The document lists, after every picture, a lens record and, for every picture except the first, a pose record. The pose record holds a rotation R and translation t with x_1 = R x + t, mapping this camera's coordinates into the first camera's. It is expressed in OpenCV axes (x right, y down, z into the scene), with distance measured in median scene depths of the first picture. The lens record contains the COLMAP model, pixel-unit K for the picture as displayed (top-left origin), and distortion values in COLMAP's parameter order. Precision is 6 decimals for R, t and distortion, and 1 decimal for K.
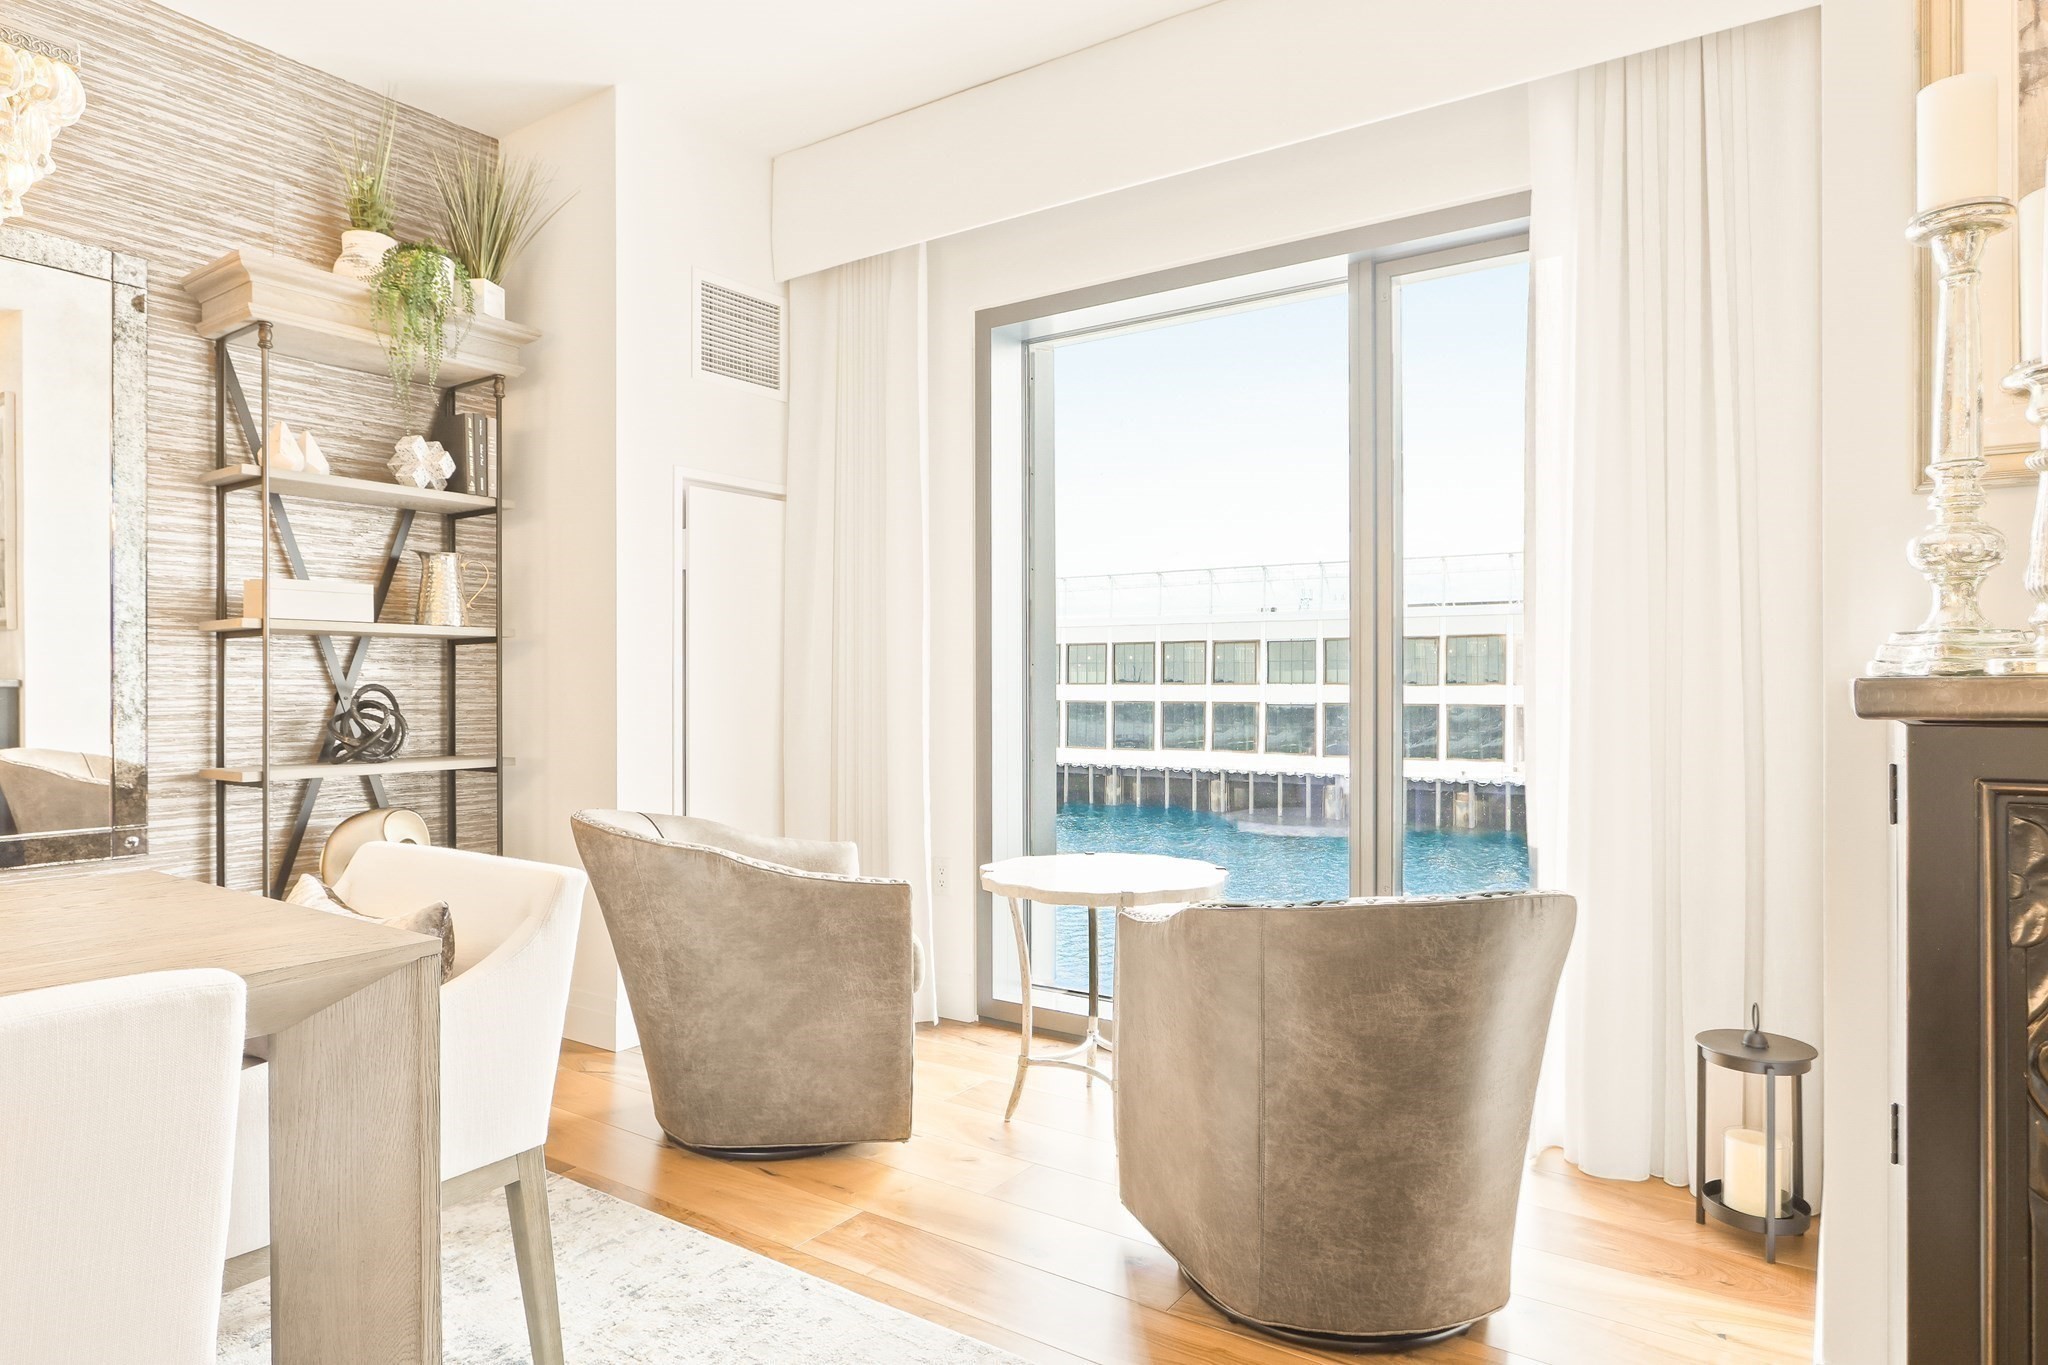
lens RADIAL K [[1184.6, 0, 1035.9], [0, 1184.6, 692.9], [0, 0, 1]] dist [-0.021049, 0.003436]
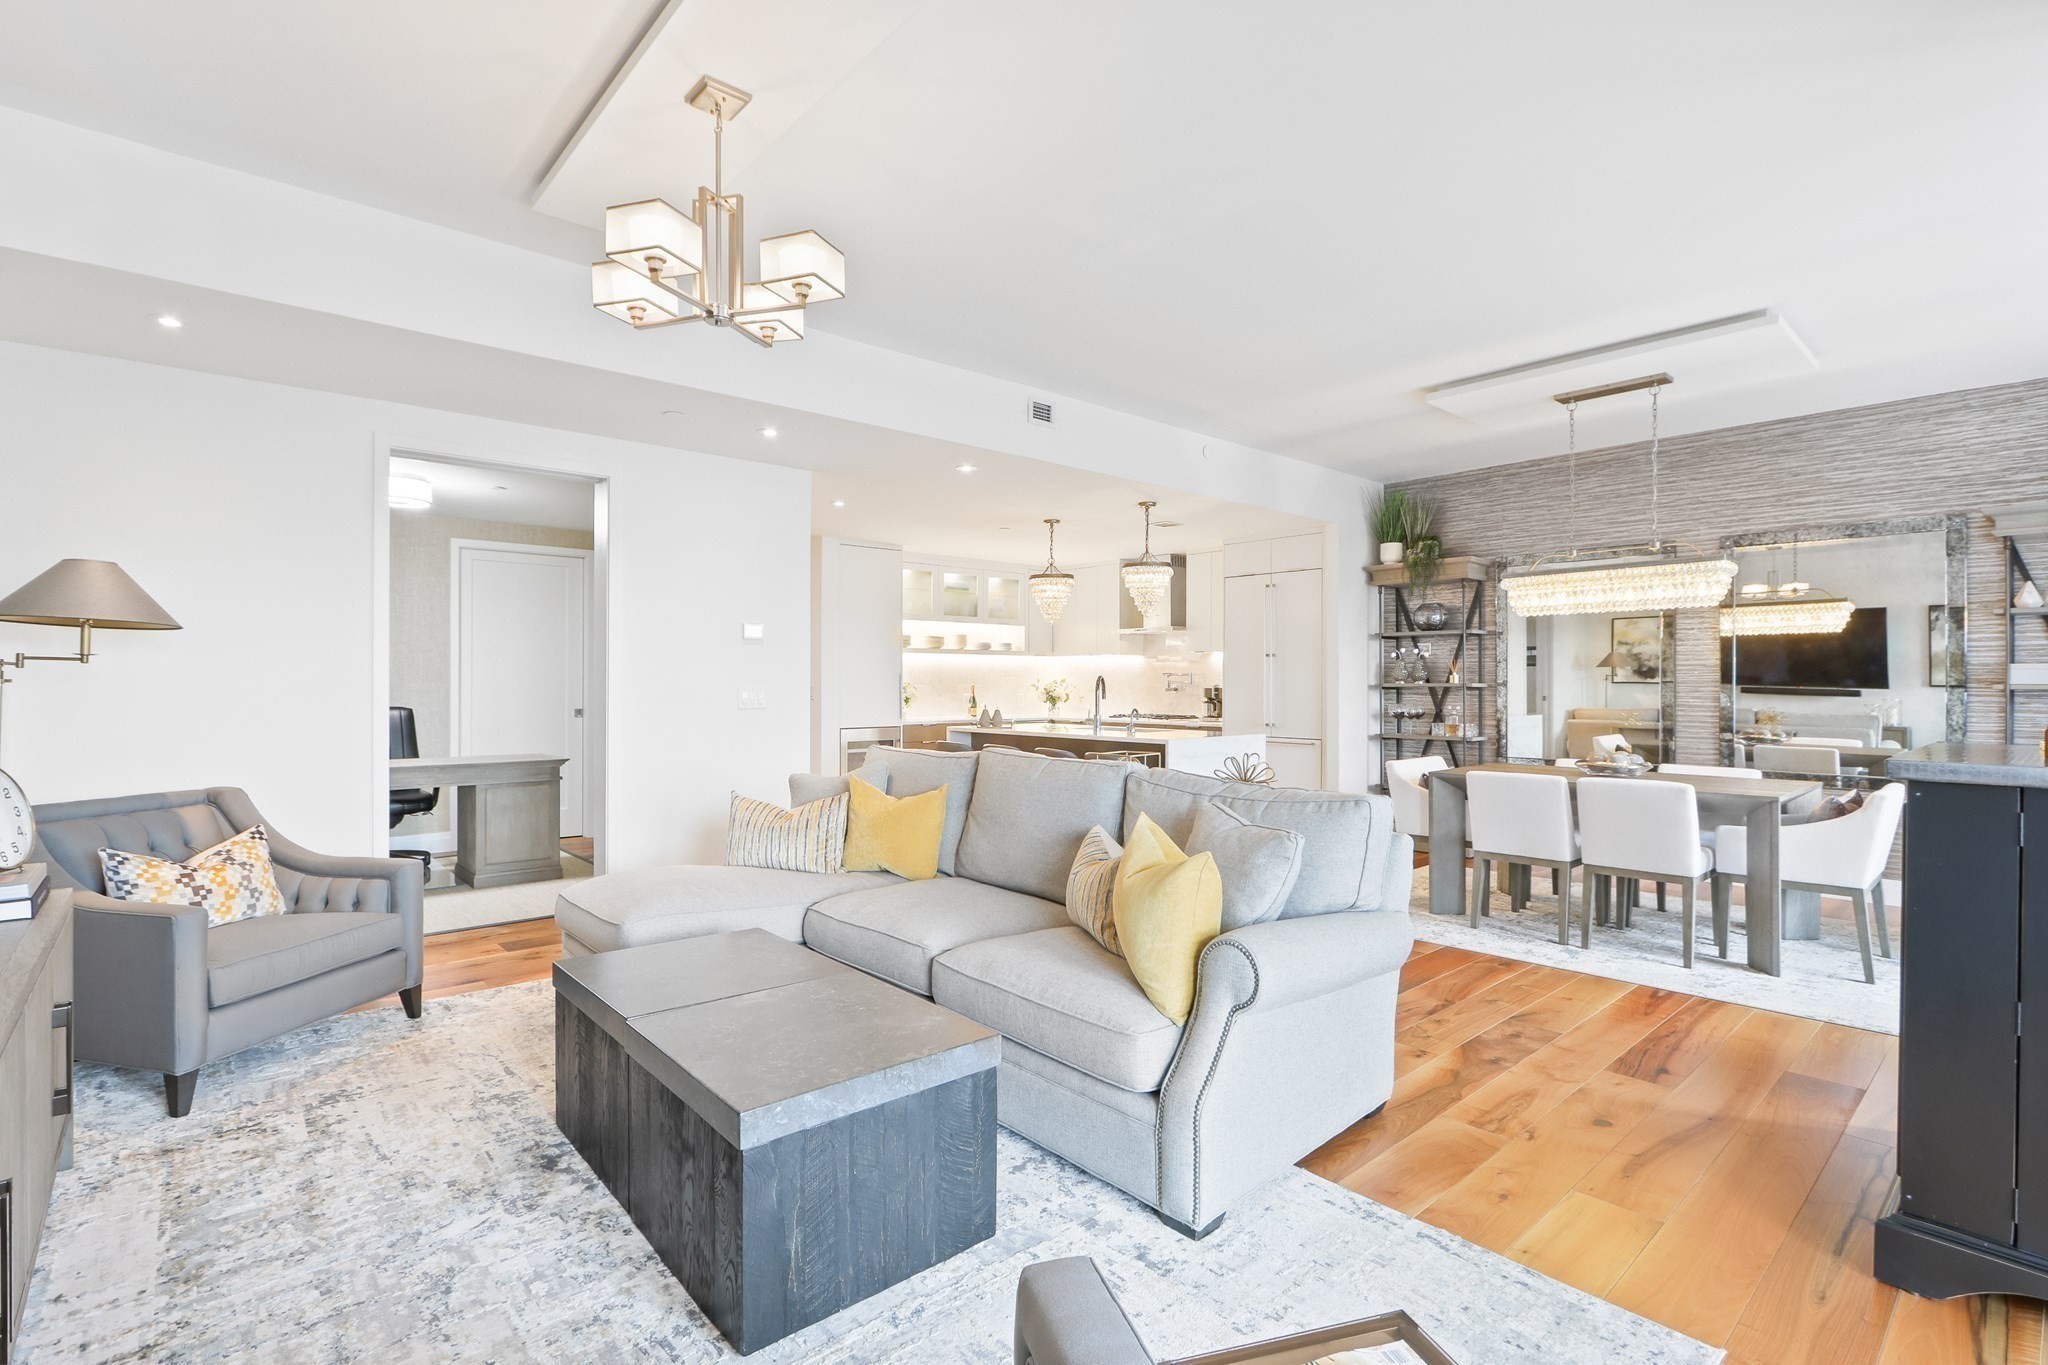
lens RADIAL K [[962.8, 0, 1019.4], [0, 962.8, 683.7], [0, 0, 1]] dist [-0.017195, 0.001514]
pose [[-0.248582, -0.000101, -0.968611, 1.317718], [-0.011993, 0.999924, 0.002974, -0.050265], [0.968537, 0.012356, -0.248564, -0.222562]]
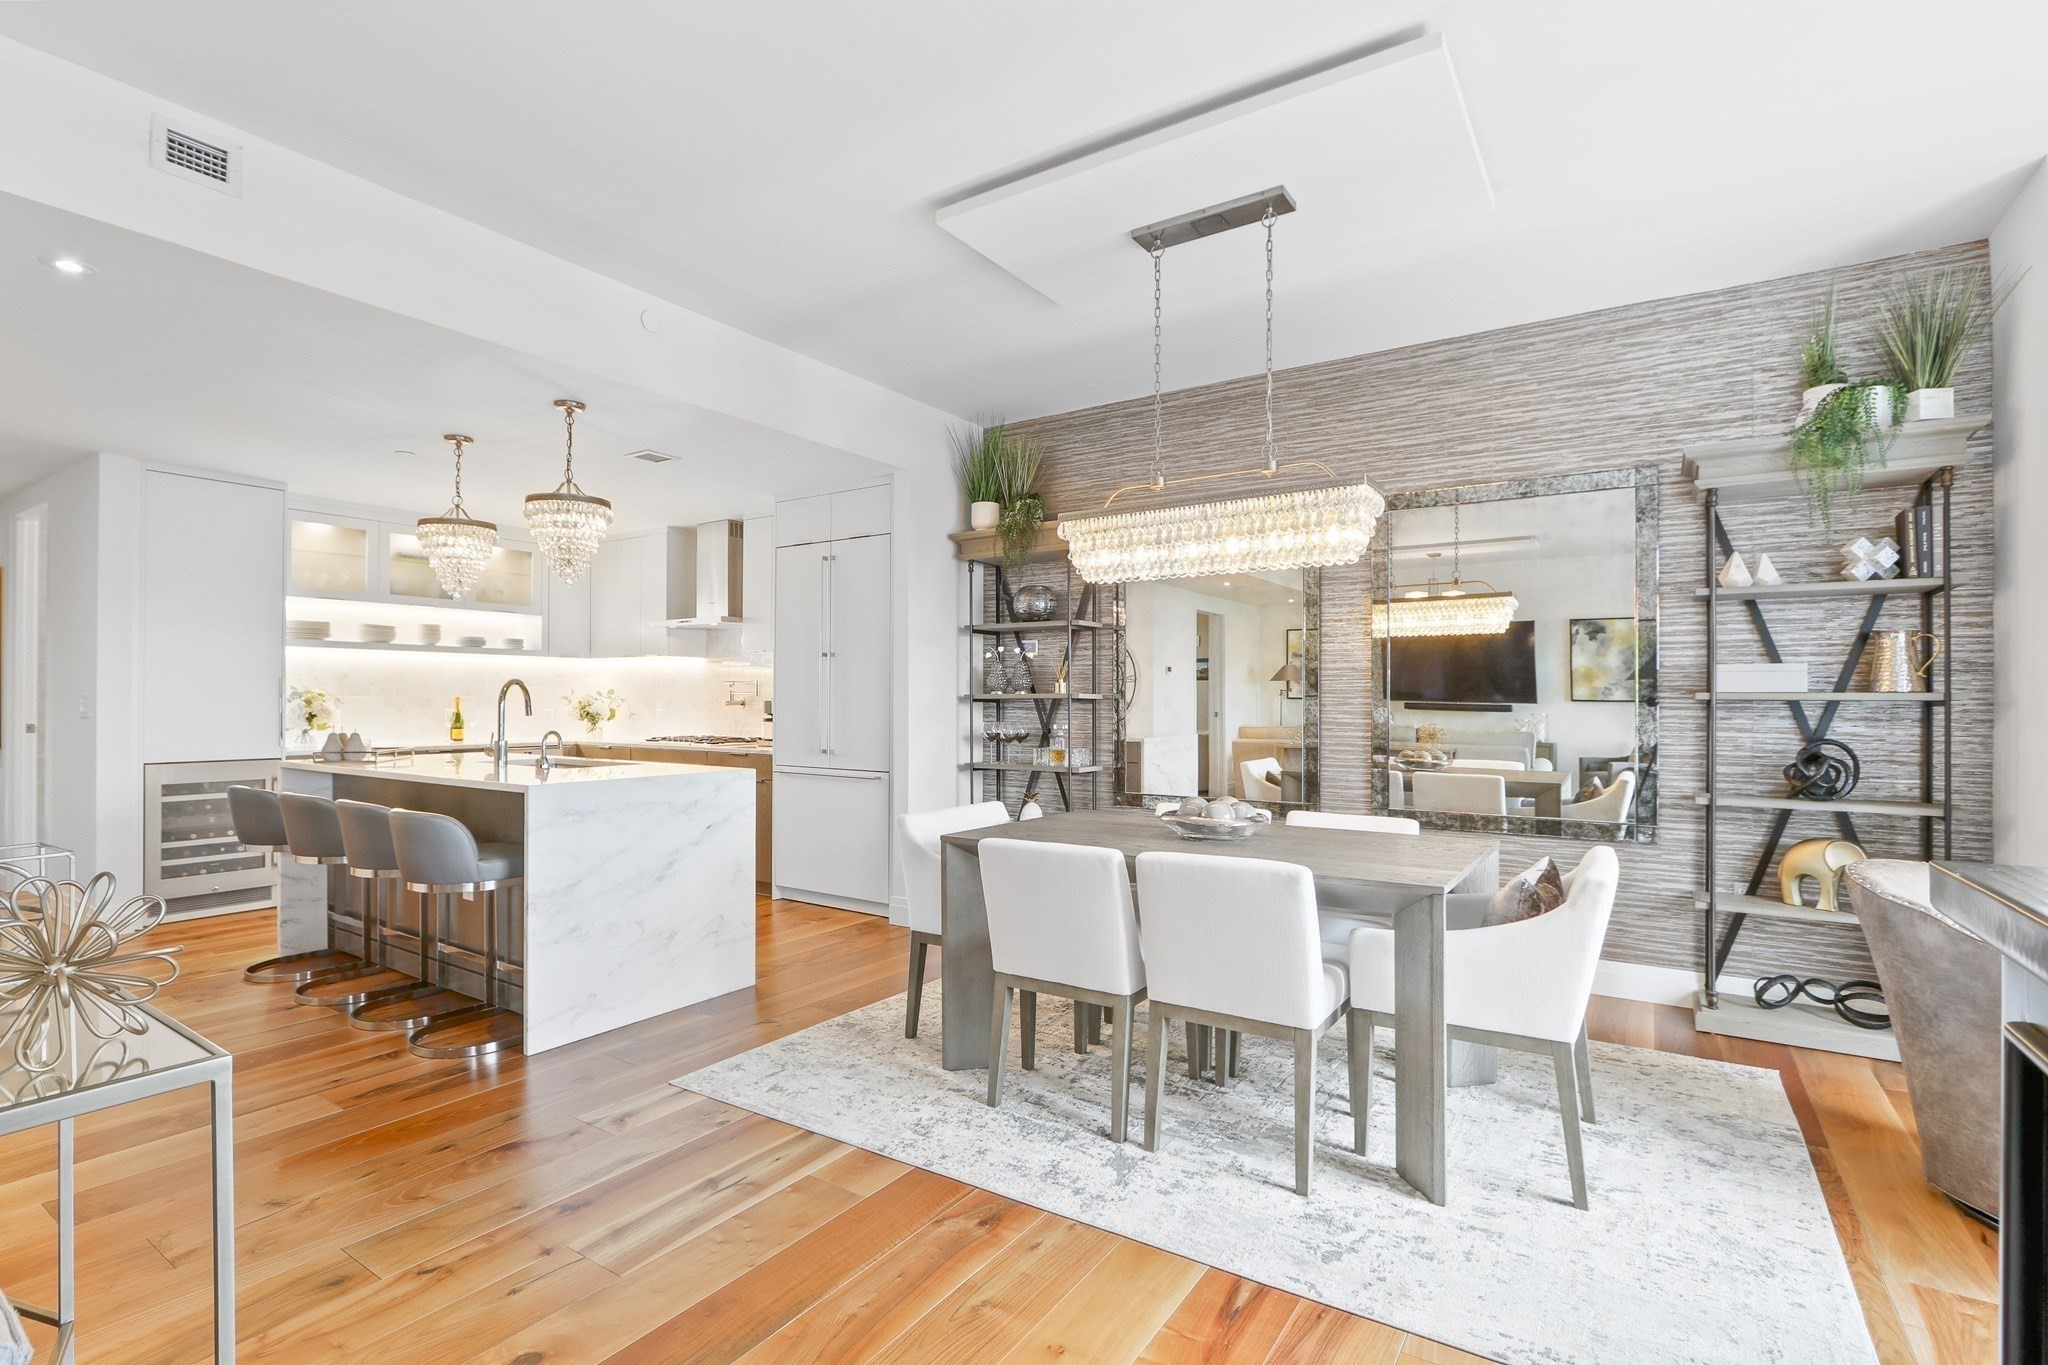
lens RADIAL K [[962.8, 0, 1021.0], [0, 962.8, 695.0], [0, 0, 1]] dist [-0.017195, 0.001514]
pose [[0.009876, -0.006943, -0.999927, 0.513065], [-0.013580, 0.999883, -0.007077, -0.041258], [0.999859, 0.013649, 0.009781, 0.137163]]
